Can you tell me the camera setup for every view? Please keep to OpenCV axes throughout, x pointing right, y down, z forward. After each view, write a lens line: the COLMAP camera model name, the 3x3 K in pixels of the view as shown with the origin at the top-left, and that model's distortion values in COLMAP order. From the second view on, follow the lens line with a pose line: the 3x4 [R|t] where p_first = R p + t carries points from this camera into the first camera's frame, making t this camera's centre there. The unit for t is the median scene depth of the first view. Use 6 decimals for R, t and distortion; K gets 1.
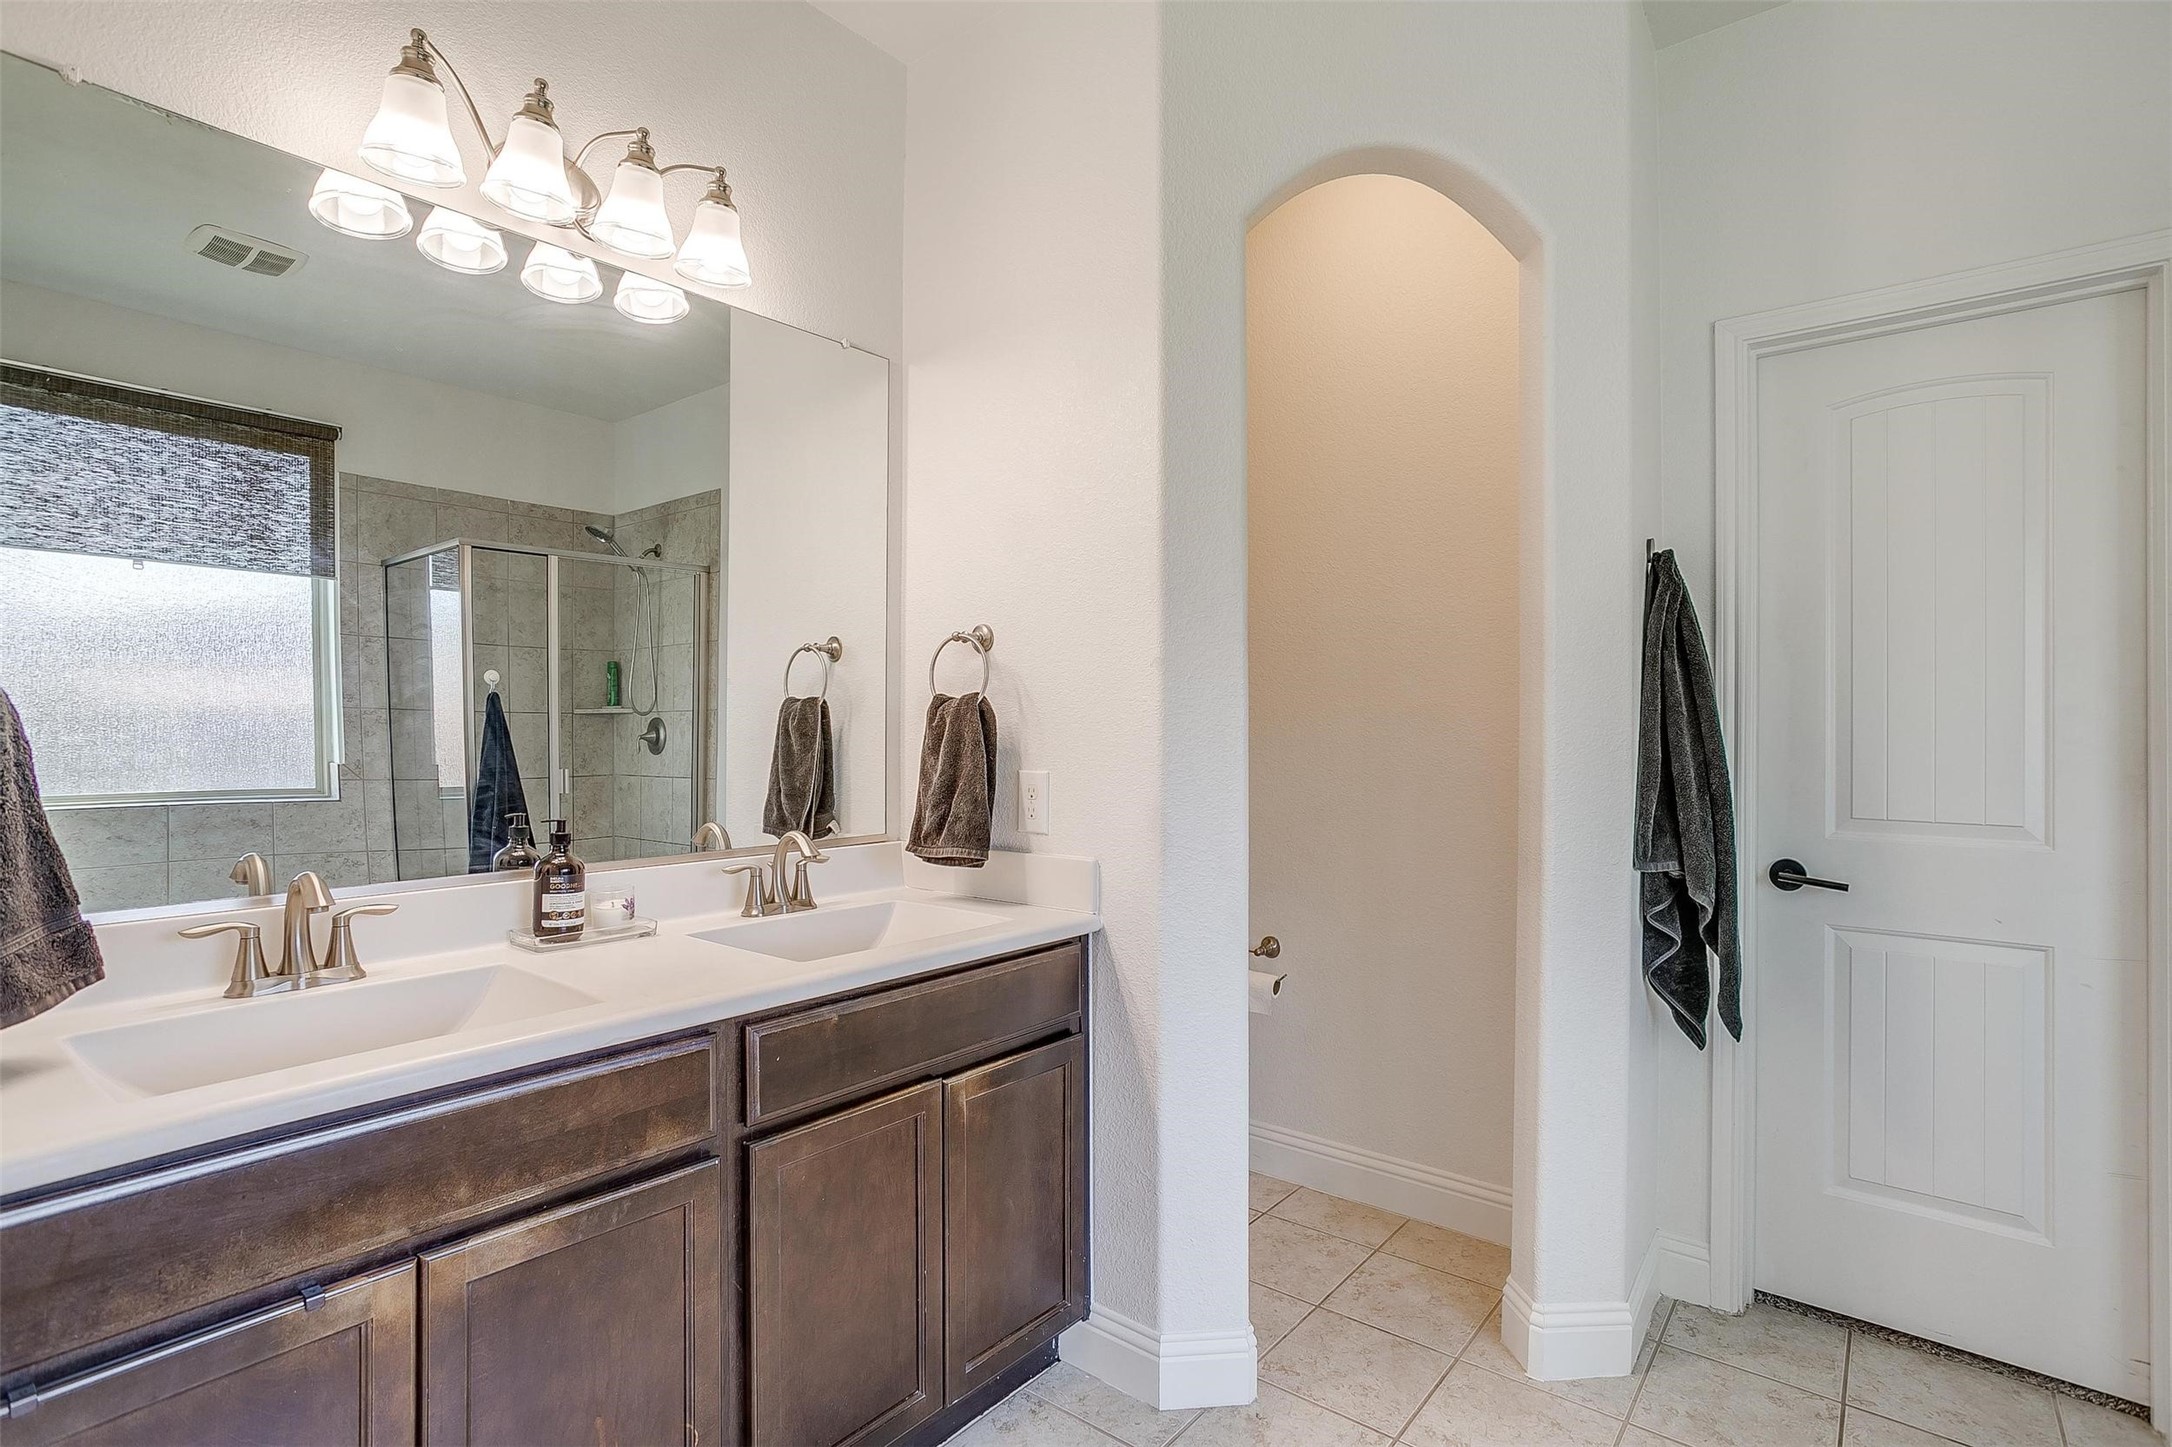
lens RADIAL K [[1053.0, 0, 1083.7], [0, 1053.0, 717.5], [0, 0, 1]] dist [-0.022084, 0.007839]
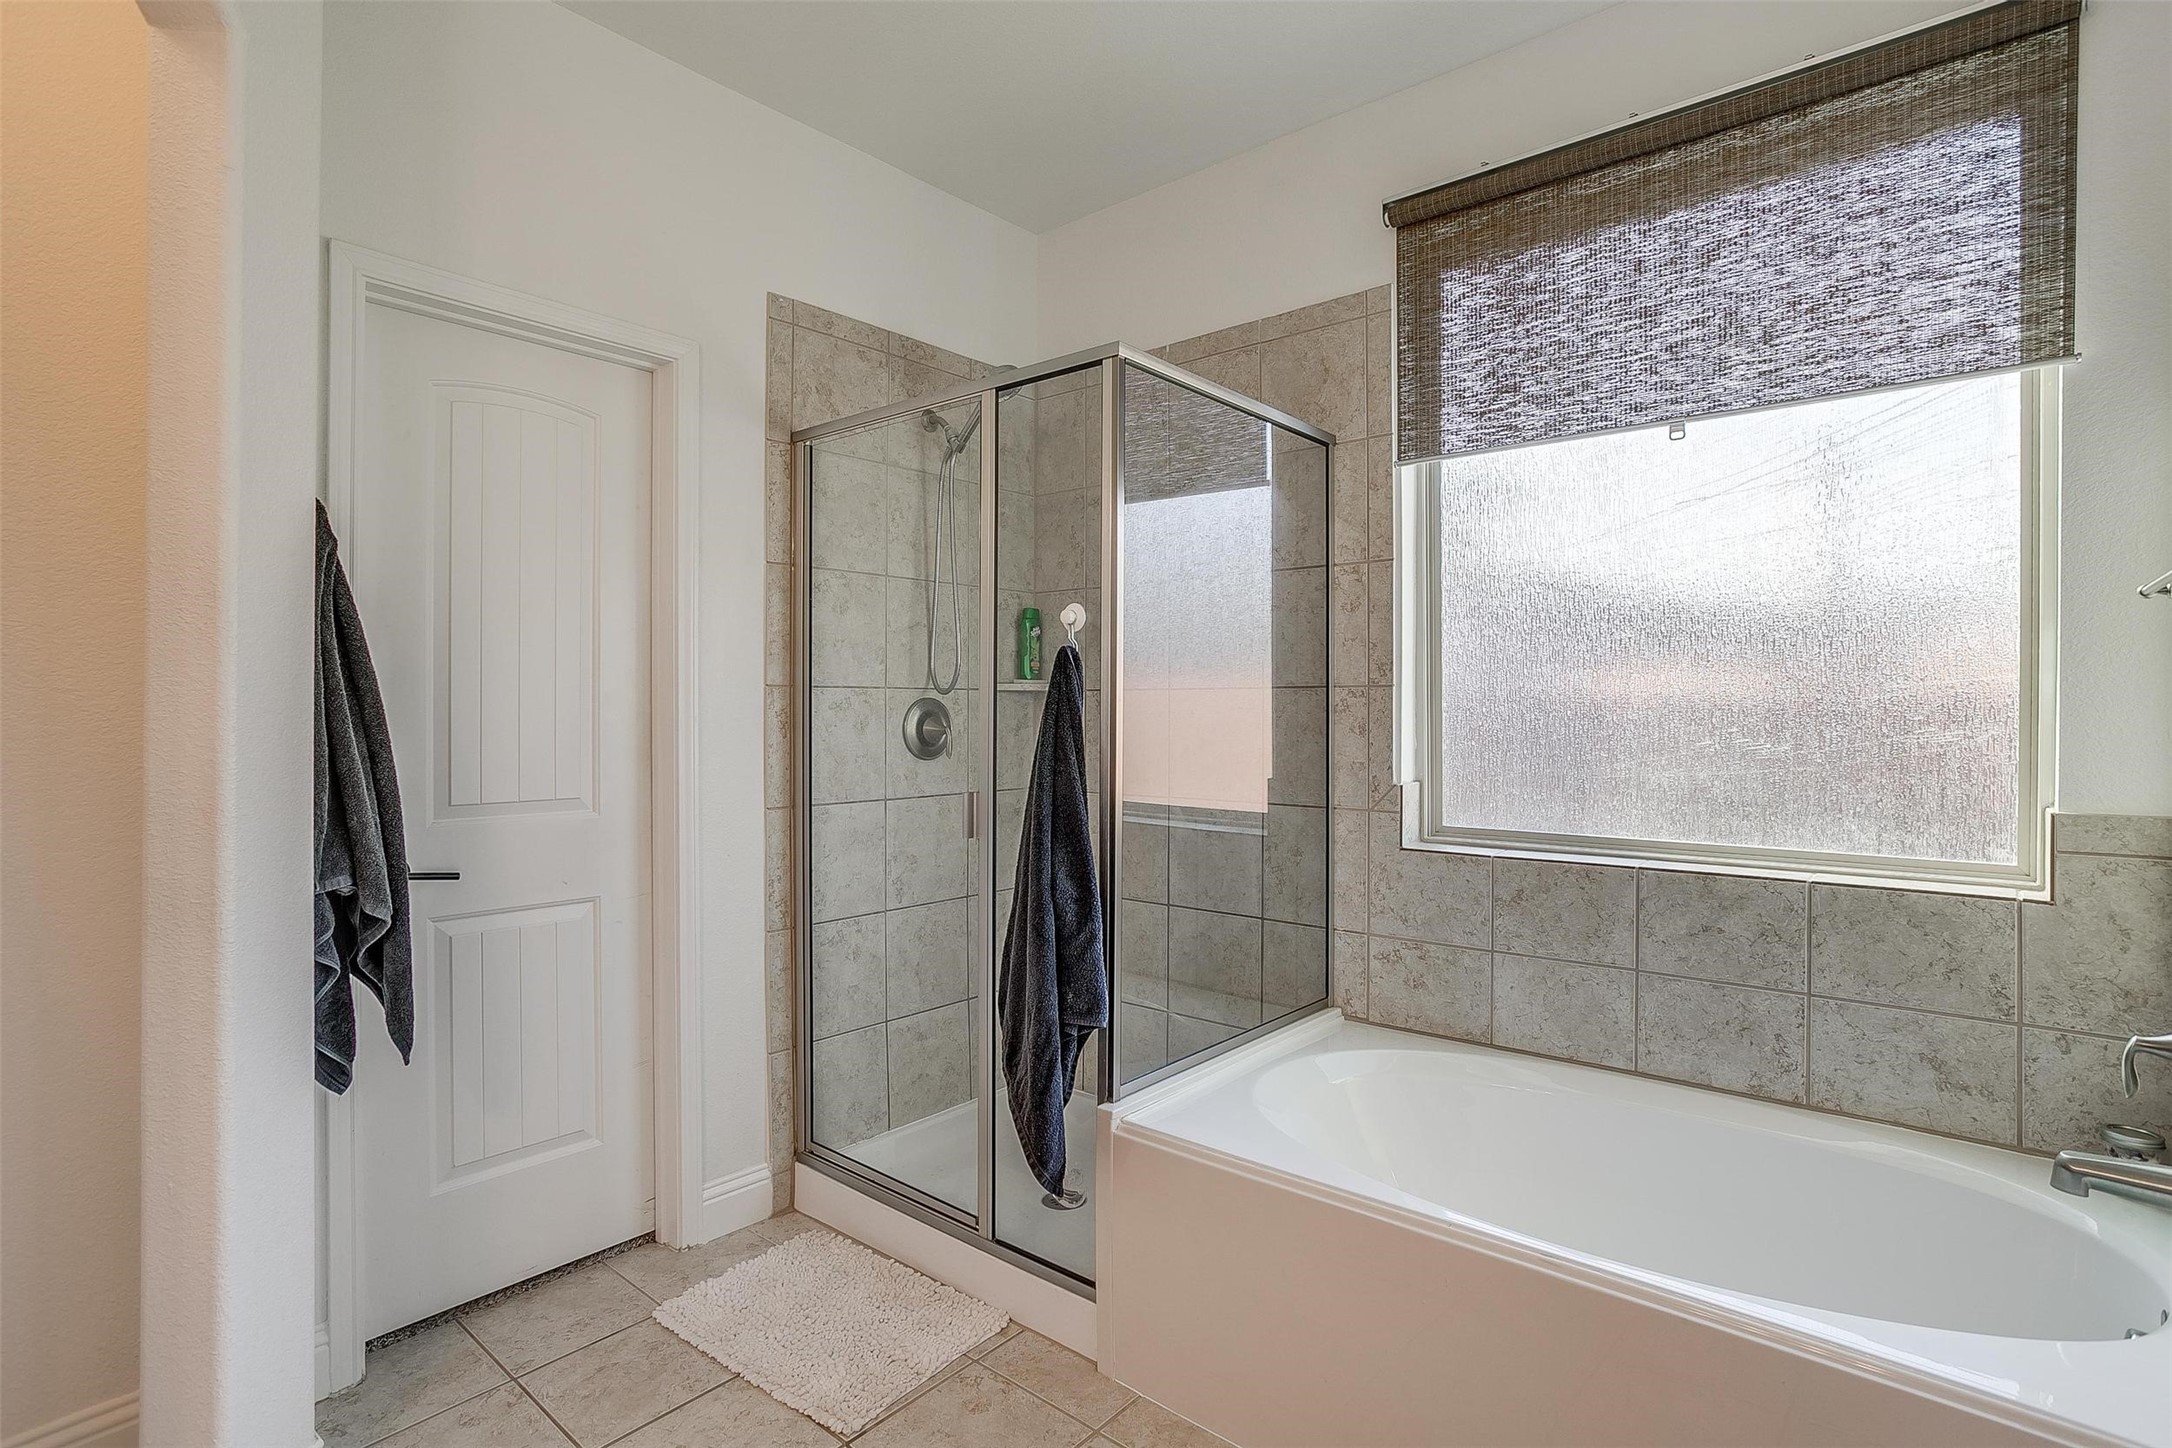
lens RADIAL K [[1053.0, 0, 1084.5], [0, 1053.0, 717.1], [0, 0, 1]] dist [-0.022084, 0.007839]
pose [[0.010481, -0.008277, 0.999911, -0.256800], [0.000895, 0.999965, 0.008269, 0.005462], [-0.999945, 0.000809, 0.010488, 0.404686]]
